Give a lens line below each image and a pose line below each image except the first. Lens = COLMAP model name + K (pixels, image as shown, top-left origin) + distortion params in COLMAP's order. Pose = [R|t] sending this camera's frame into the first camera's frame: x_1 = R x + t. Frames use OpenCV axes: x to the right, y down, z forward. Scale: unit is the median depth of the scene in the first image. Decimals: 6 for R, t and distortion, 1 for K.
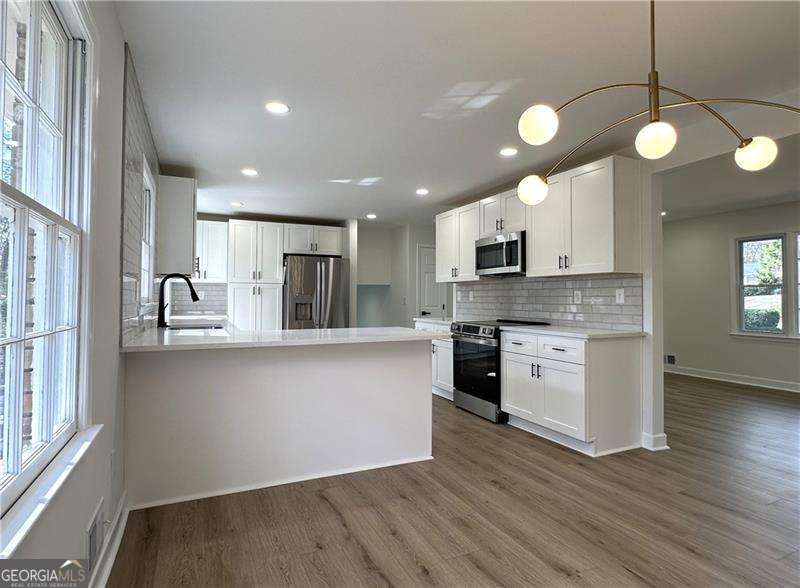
lens RADIAL K [[431.3, 0, 400.0], [0, 431.3, 294.0], [0, 0, 1]] dist [0.001053, 0.000328]
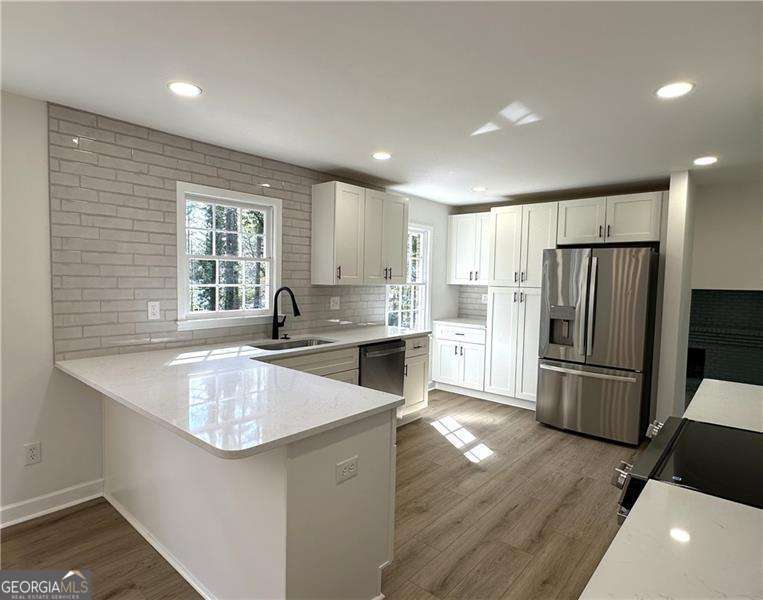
lens RADIAL K [[439.8, 0, 367.7], [0, 439.8, 304.7], [0, 0, 1]] dist [-0.002351, -0.000059]
pose [[0.390818, 0.063054, -0.918306, 0.479274], [-0.008646, 0.997858, 0.064836, -0.073231], [0.920427, -0.017399, 0.390526, 0.777157]]
